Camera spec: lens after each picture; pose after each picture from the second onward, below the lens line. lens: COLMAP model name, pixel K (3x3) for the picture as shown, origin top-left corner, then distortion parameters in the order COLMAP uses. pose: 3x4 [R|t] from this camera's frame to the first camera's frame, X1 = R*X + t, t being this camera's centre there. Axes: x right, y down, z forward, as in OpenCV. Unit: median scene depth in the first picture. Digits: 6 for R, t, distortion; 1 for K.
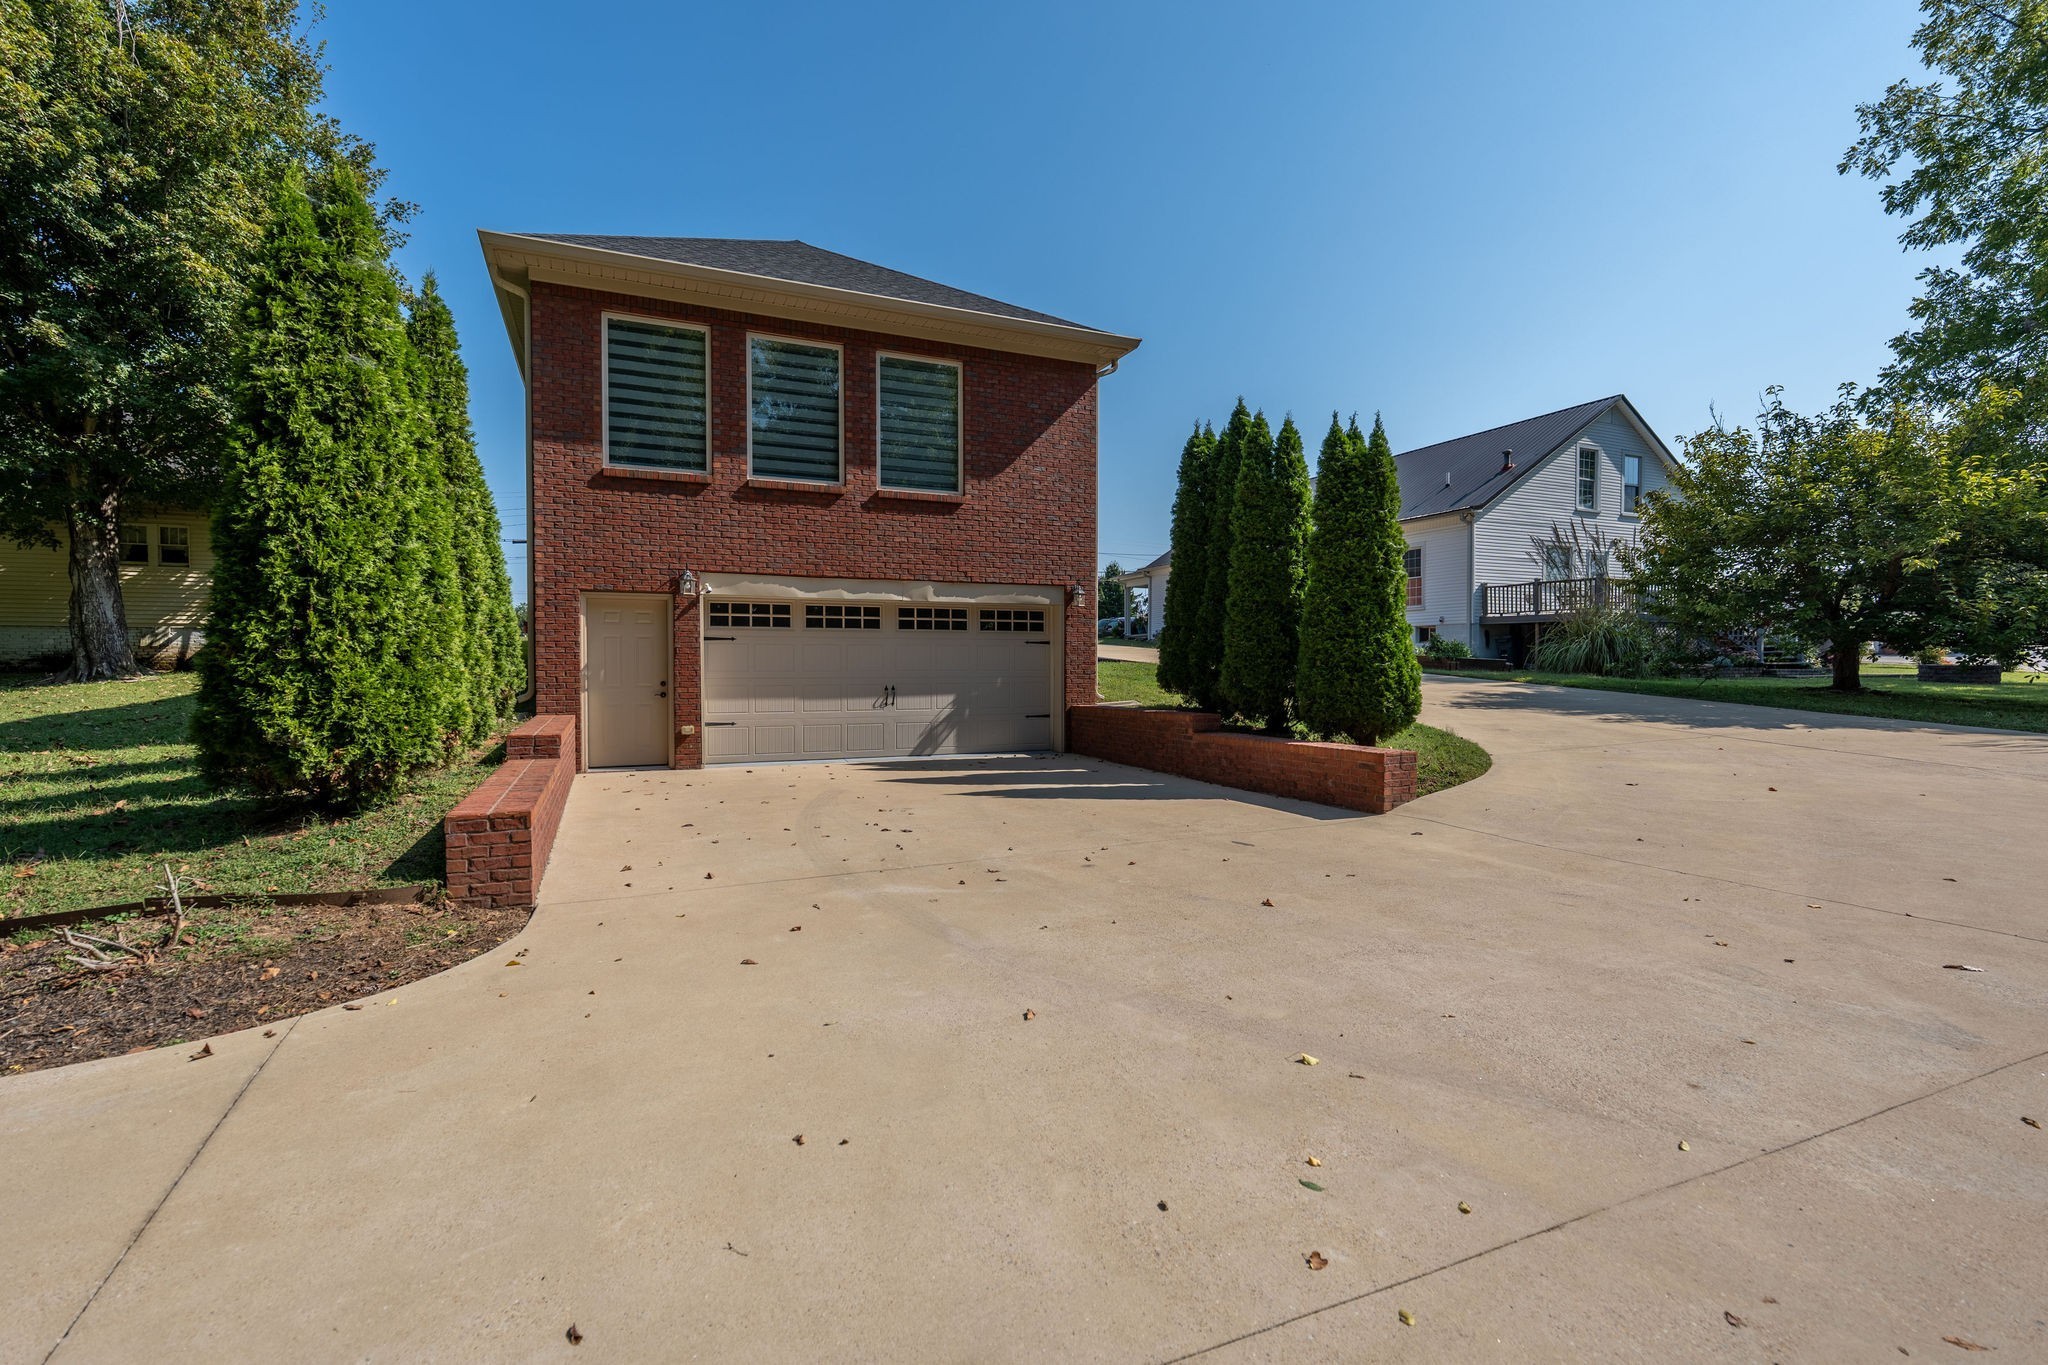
lens RADIAL K [[925.3, 0, 1026.9], [0, 925.3, 685.1], [0, 0, 1]] dist [0.002645, 0.001146]
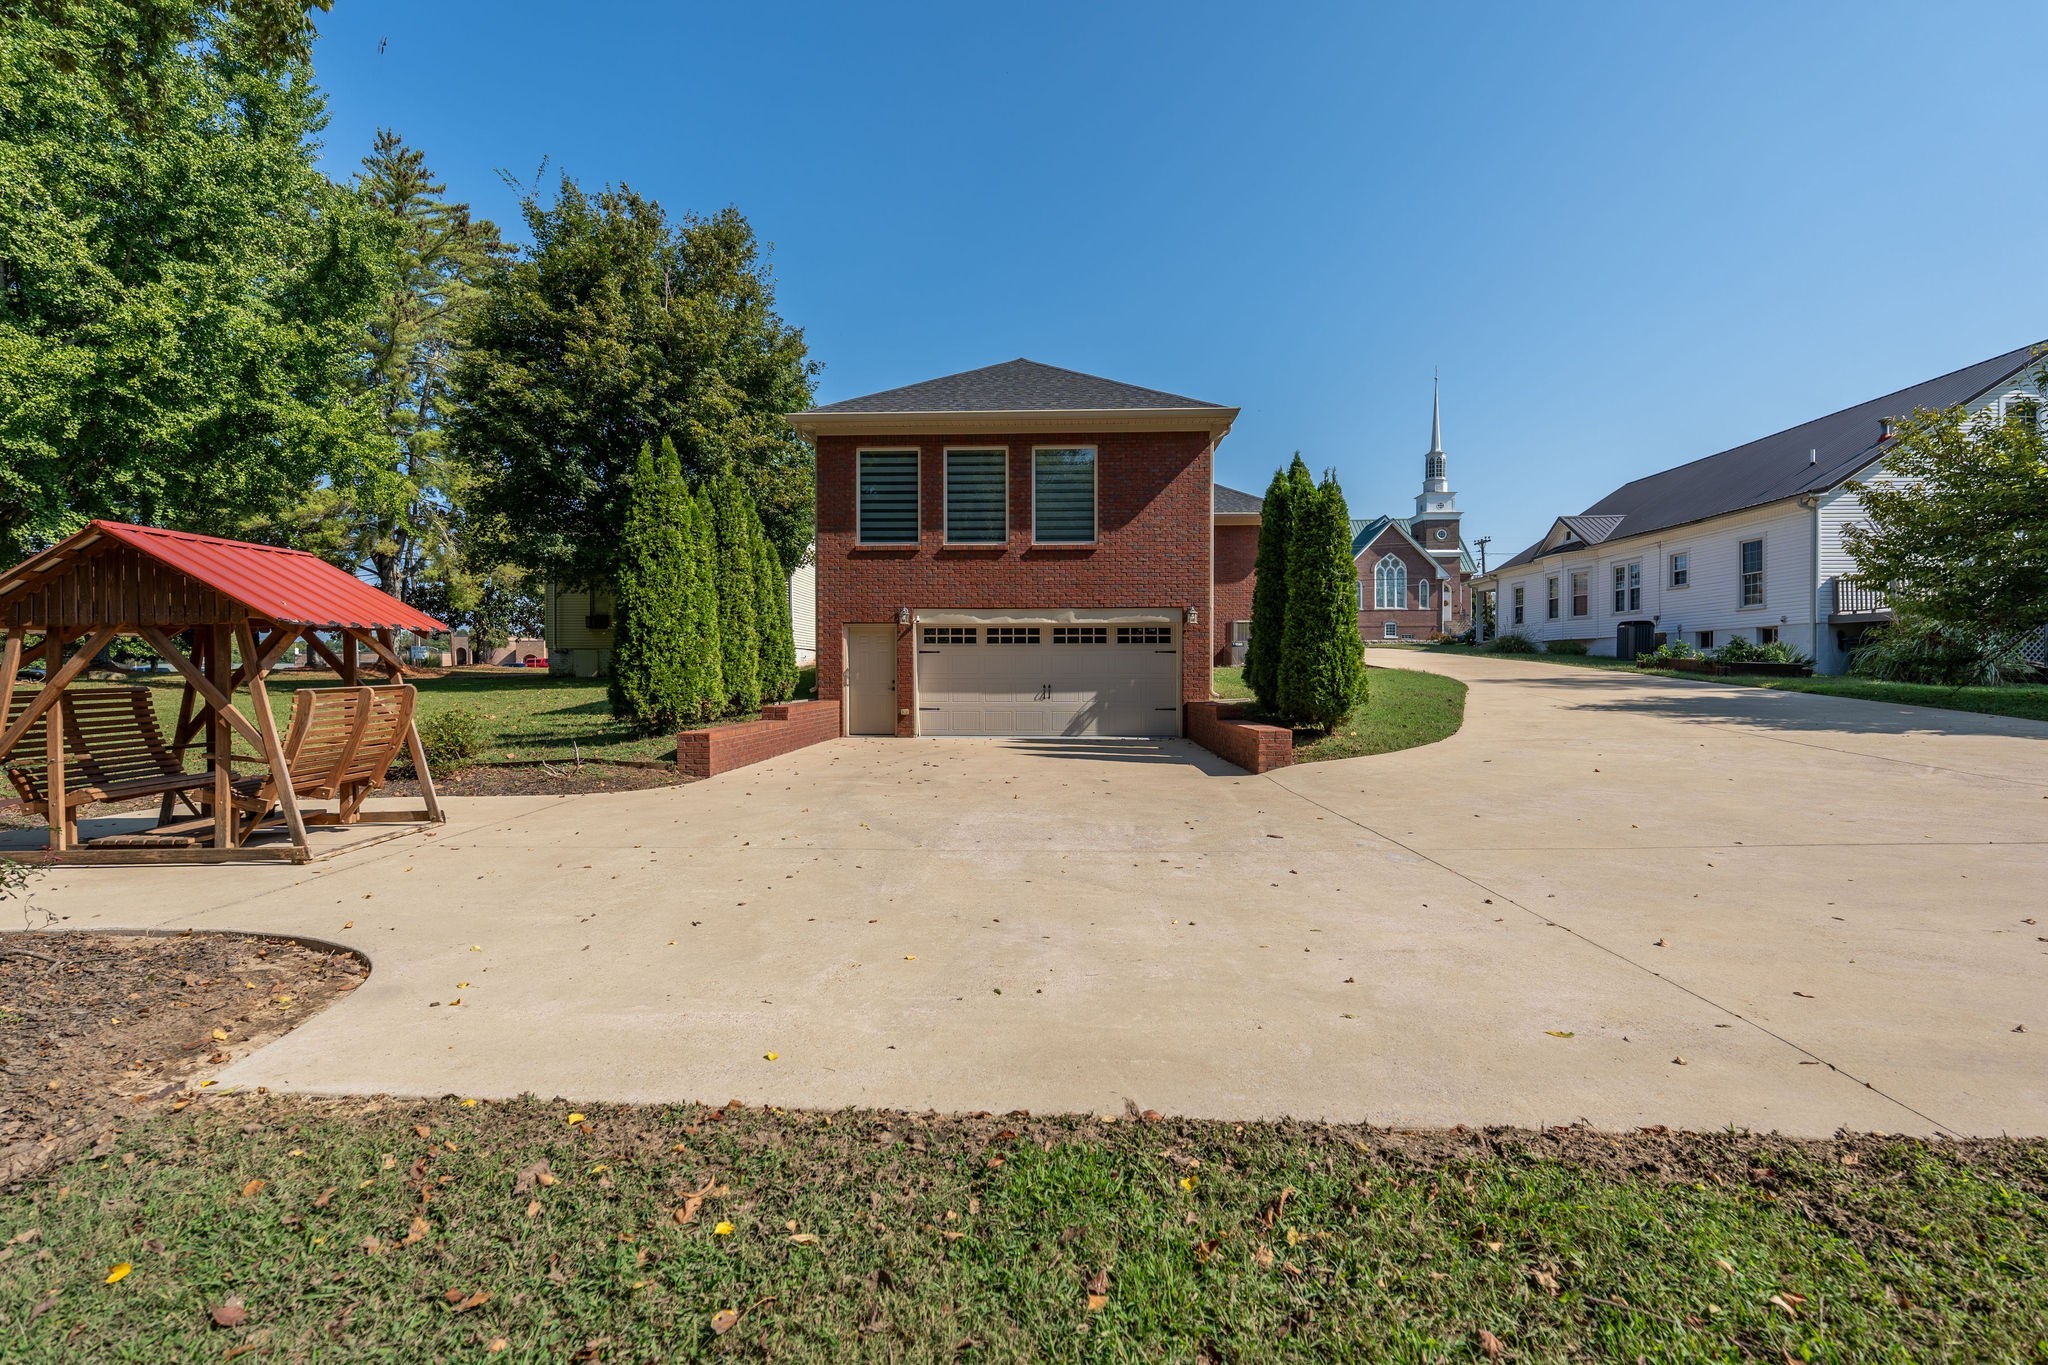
lens RADIAL K [[925.3, 0, 1027.9], [0, 925.3, 683.3], [0, 0, 1]] dist [0.002645, 0.001146]
pose [[0.895500, 0.003477, -0.445047, 0.461666], [-0.009007, 0.999906, -0.010313, 0.013775], [0.444970, 0.013244, 0.895448, -0.260260]]
